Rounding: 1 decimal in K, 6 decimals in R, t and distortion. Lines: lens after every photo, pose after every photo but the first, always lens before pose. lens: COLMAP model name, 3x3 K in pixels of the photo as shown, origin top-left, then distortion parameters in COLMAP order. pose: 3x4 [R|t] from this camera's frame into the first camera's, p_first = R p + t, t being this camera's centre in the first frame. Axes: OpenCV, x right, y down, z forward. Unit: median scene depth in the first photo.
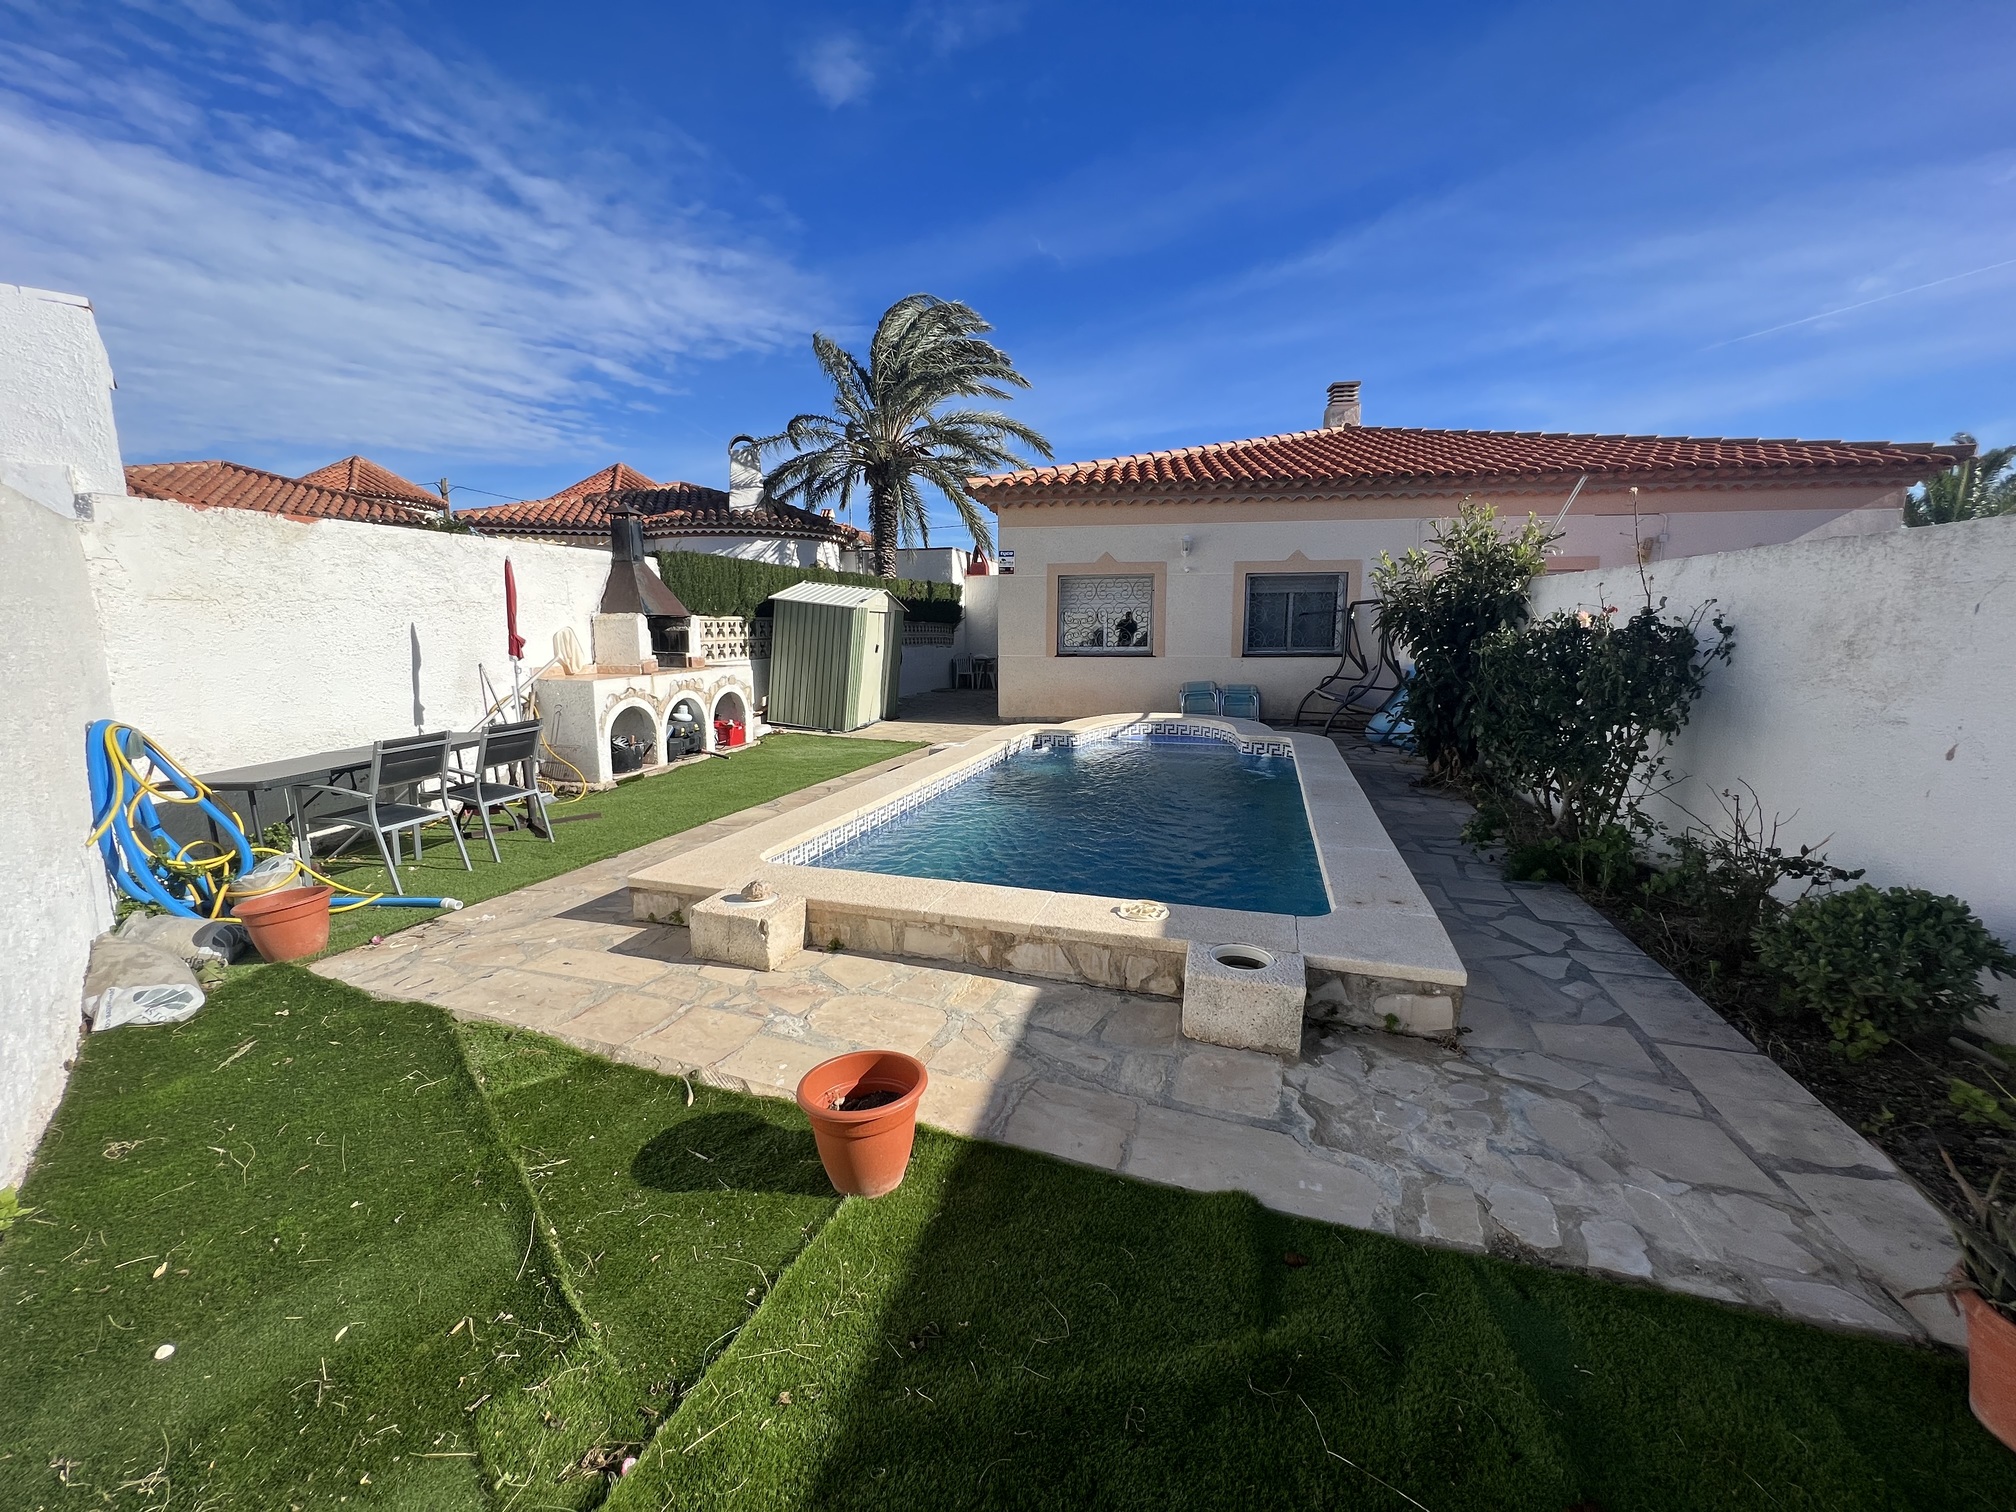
lens RADIAL K [[805.8, 0, 1000.7], [0, 805.8, 750.3], [0, 0, 1]] dist [-0.000124, -0.000620]
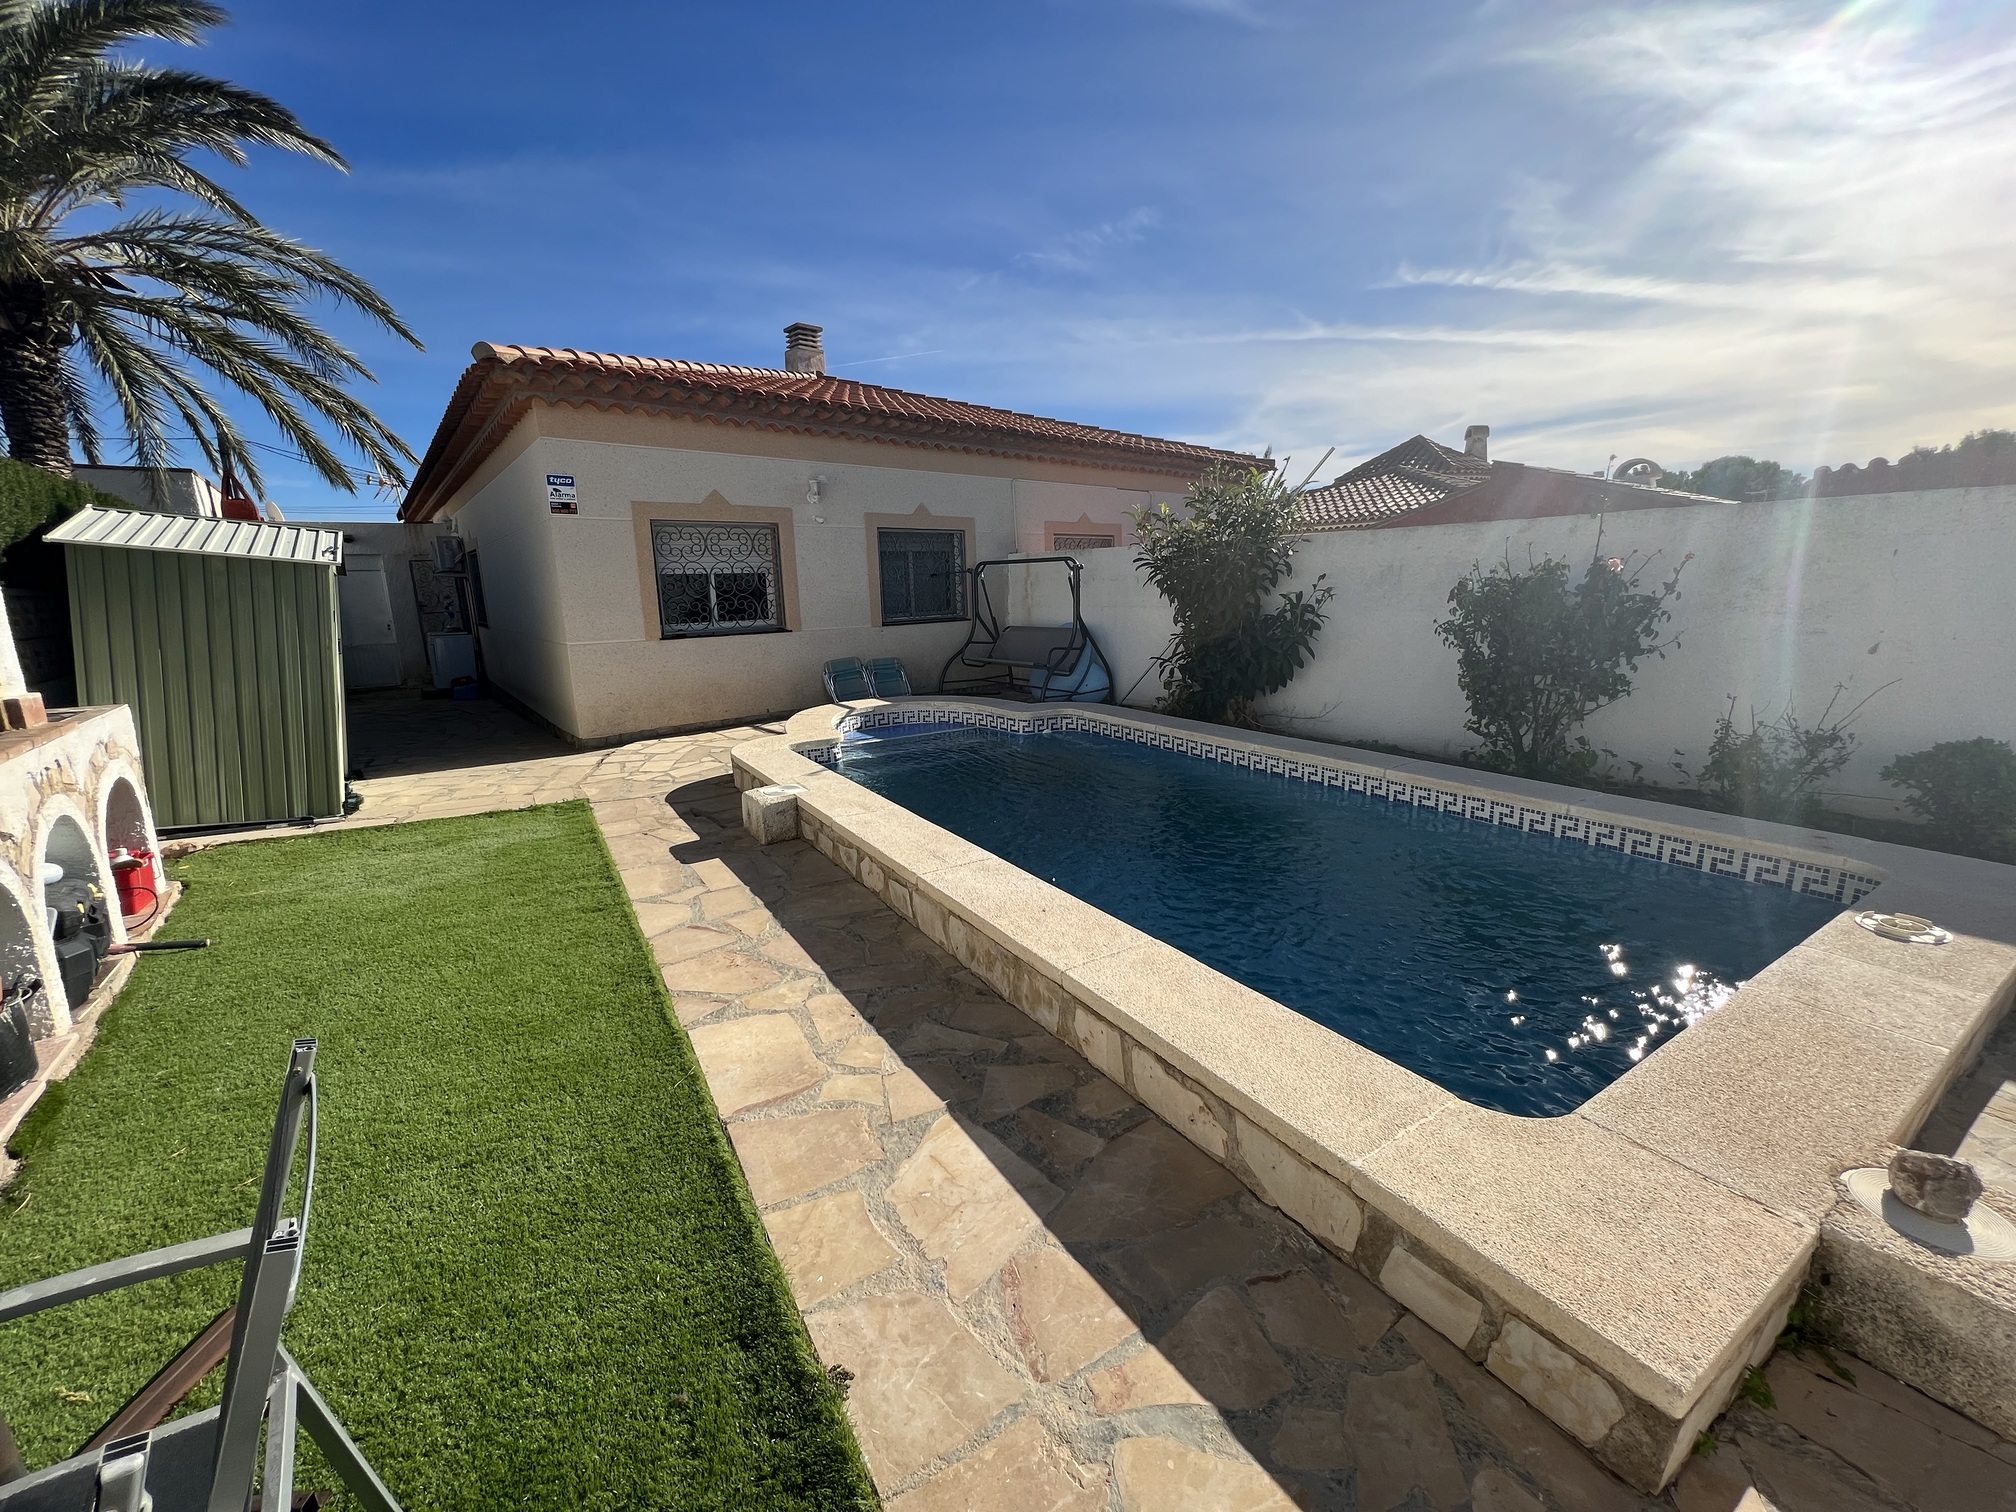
lens RADIAL K [[805.8, 0, 1013.7], [0, 805.8, 756.0], [0, 0, 1]] dist [-0.000124, -0.000620]
pose [[0.636938, -0.171913, 0.751502, -0.283966], [0.140387, 0.984384, 0.106201, -0.051404], [-0.758025, 0.037858, 0.651126, 0.342298]]
